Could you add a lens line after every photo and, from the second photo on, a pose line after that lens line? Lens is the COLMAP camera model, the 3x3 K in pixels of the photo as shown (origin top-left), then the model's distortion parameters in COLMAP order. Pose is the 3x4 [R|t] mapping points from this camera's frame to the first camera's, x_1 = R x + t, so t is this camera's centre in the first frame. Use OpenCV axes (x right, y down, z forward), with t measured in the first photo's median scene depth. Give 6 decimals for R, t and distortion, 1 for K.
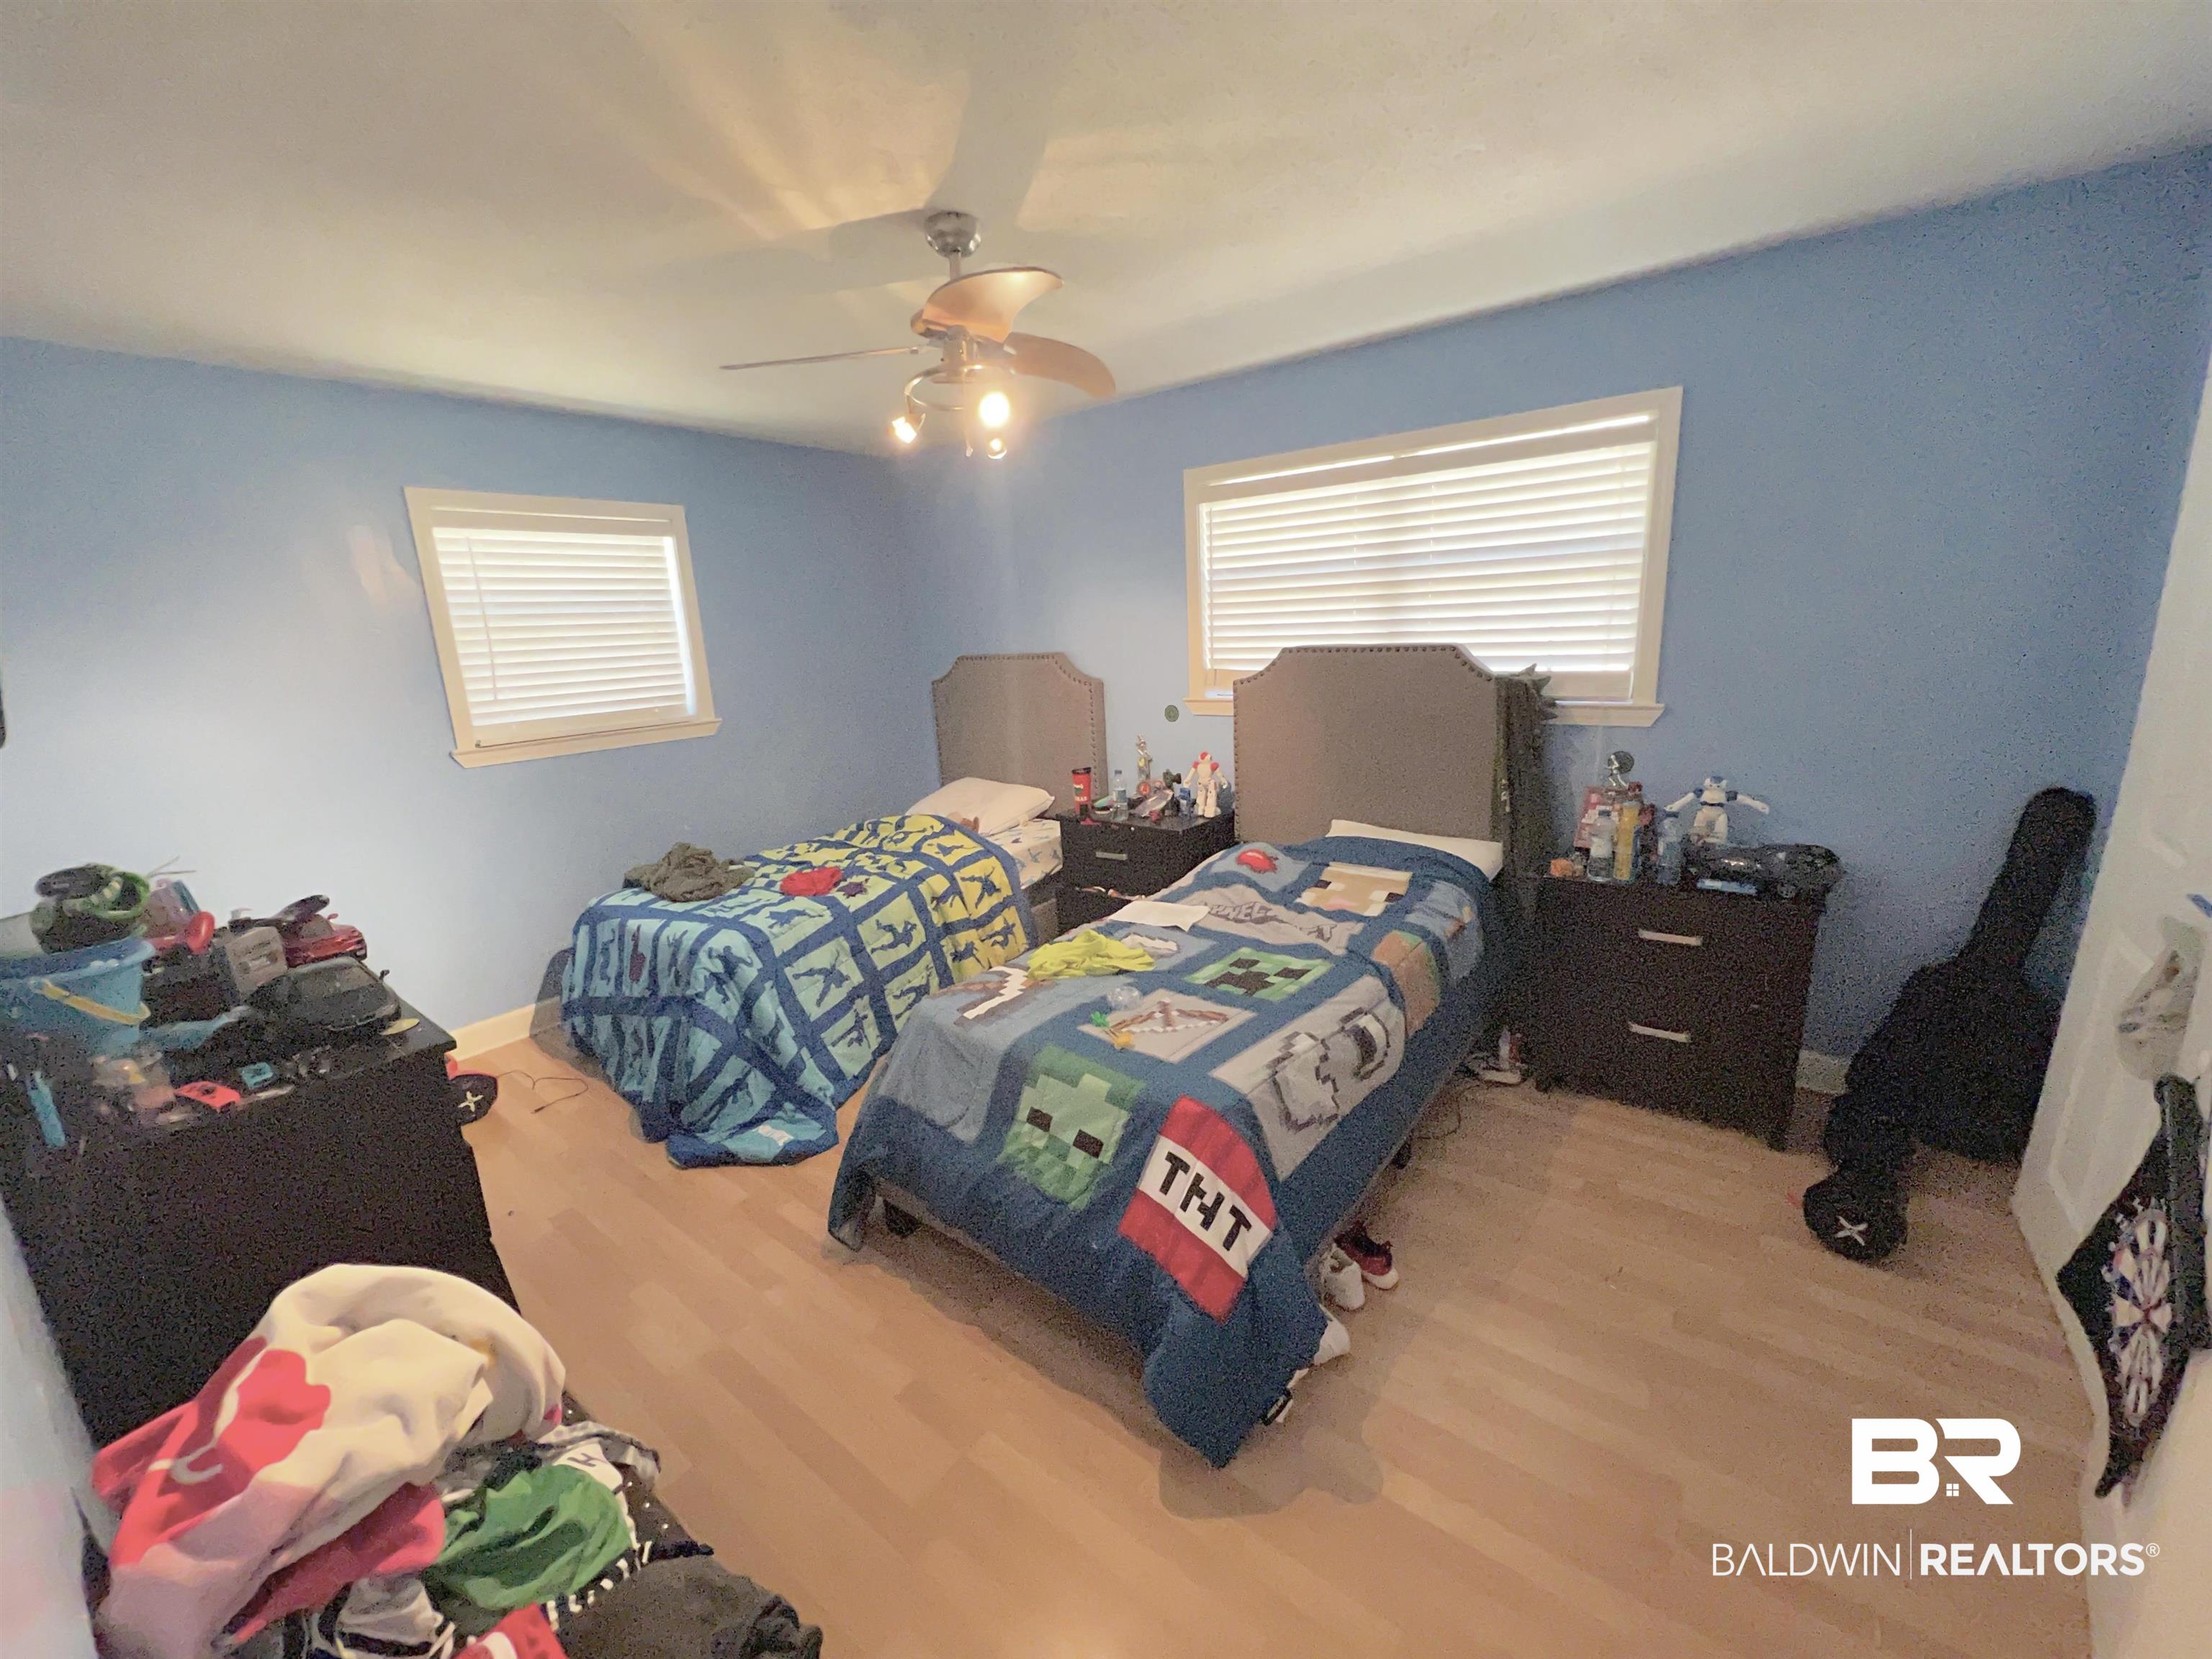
lens RADIAL K [[891.5, 0, 1106.0], [0, 891.5, 829.5], [0, 0, 1]] dist [-0.000825, 0.000114]
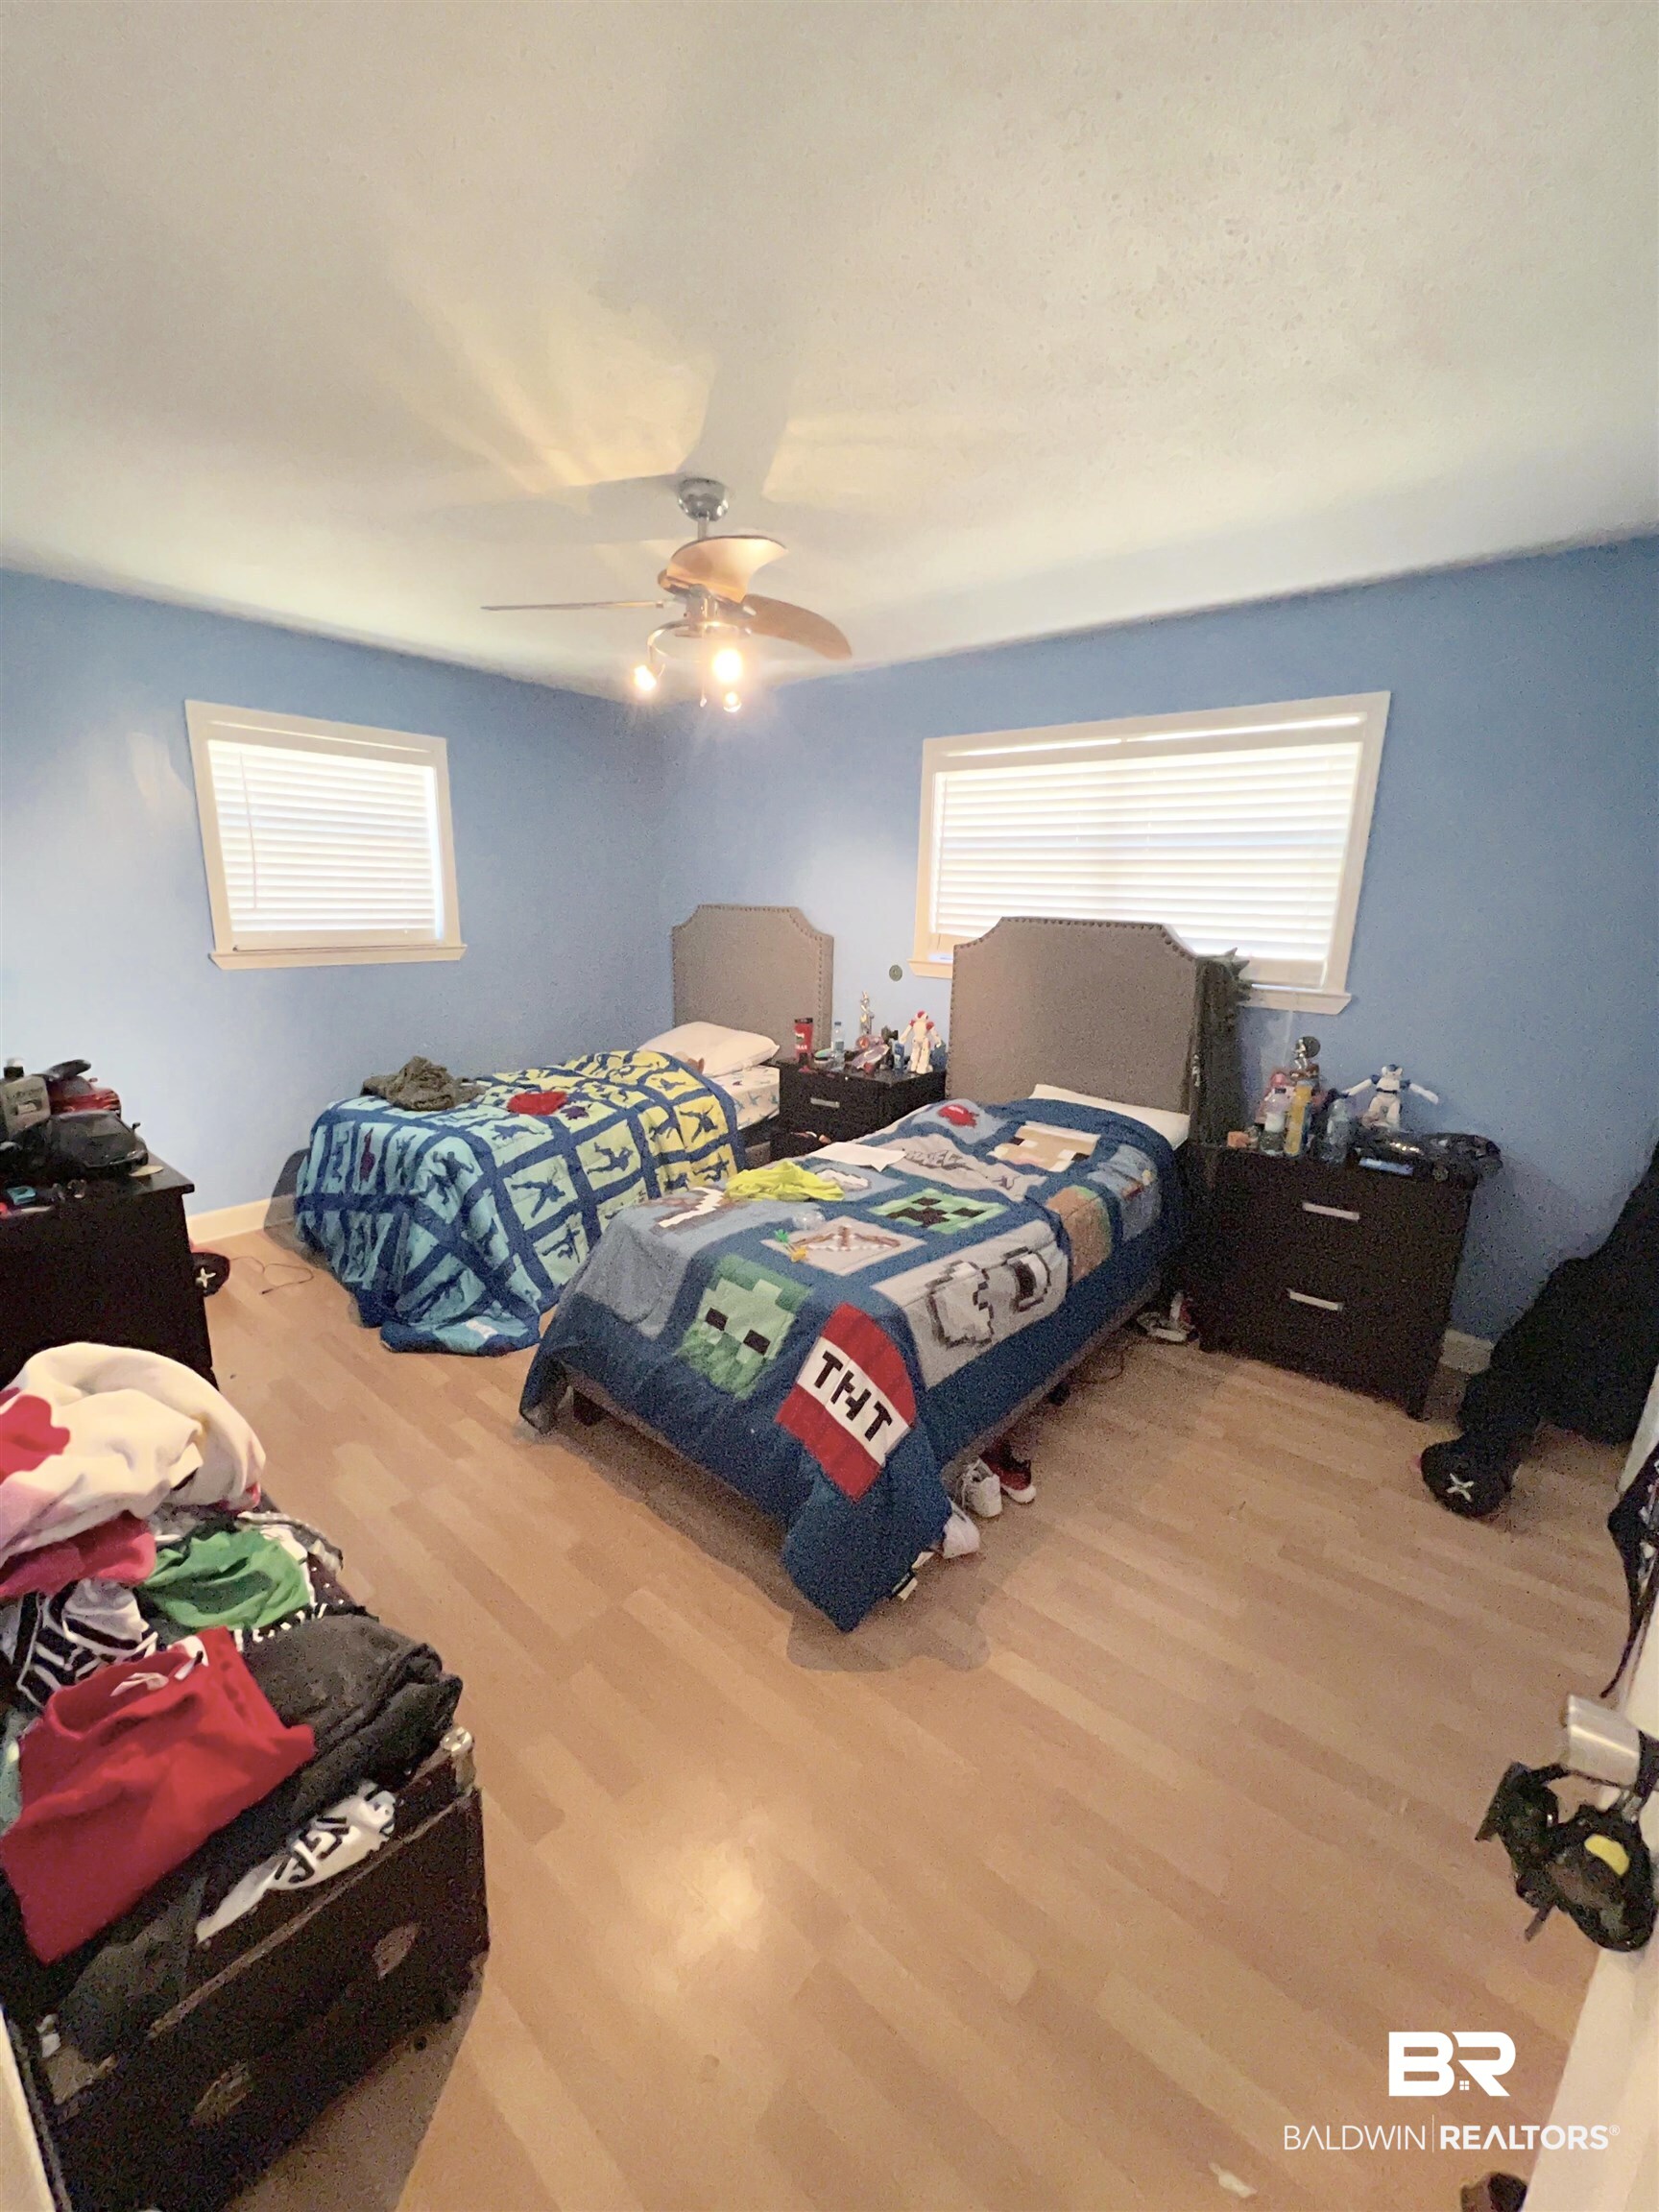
lens RADIAL K [[891.5, 0, 836.6], [0, 891.5, 1108.5], [0, 0, 1]] dist [-0.000825, 0.000114]
pose [[0.996645, 0.080407, -0.015250, 0.050195], [-0.080266, 0.996727, 0.009642, 0.034104], [0.015976, -0.008385, 0.999837, -0.063621]]
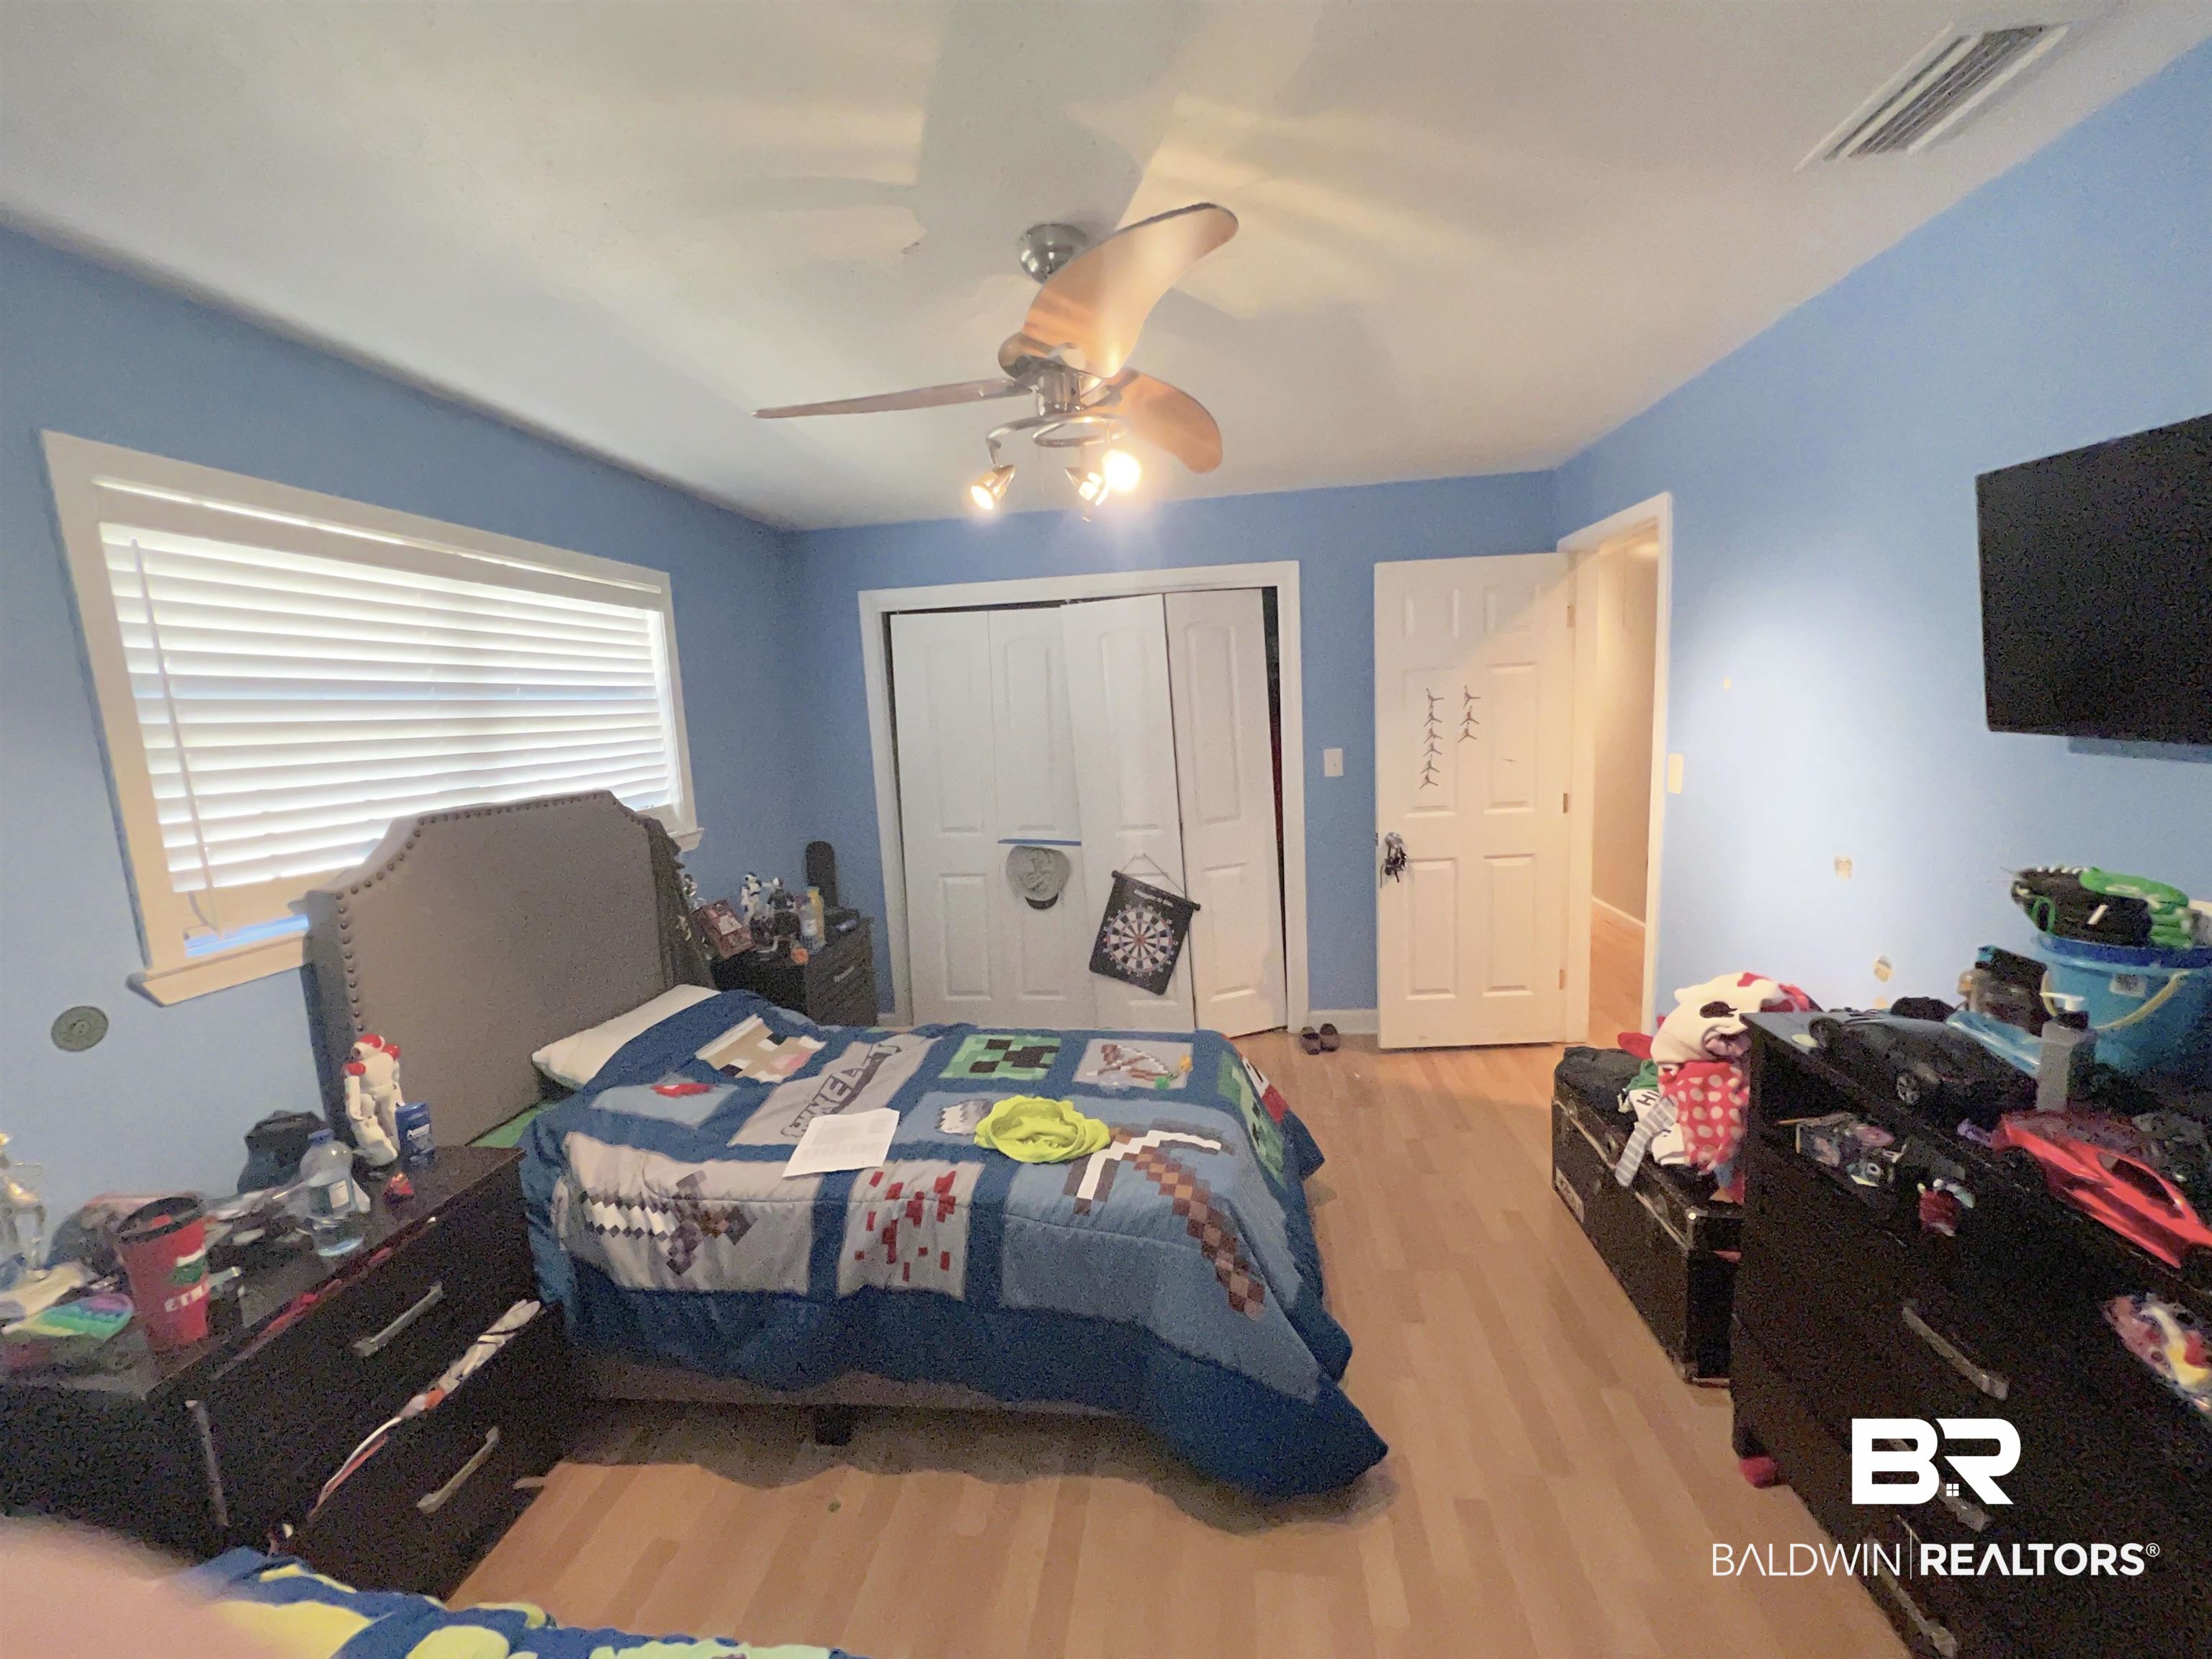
lens RADIAL K [[891.5, 0, 1106.0], [0, 891.5, 829.5], [0, 0, 1]] dist [-0.000825, 0.000114]
pose [[-0.515519, -0.045110, 0.855690, -0.694357], [0.271322, 0.938637, 0.212944, -0.252129], [-0.812788, 0.341945, -0.471645, 1.155315]]
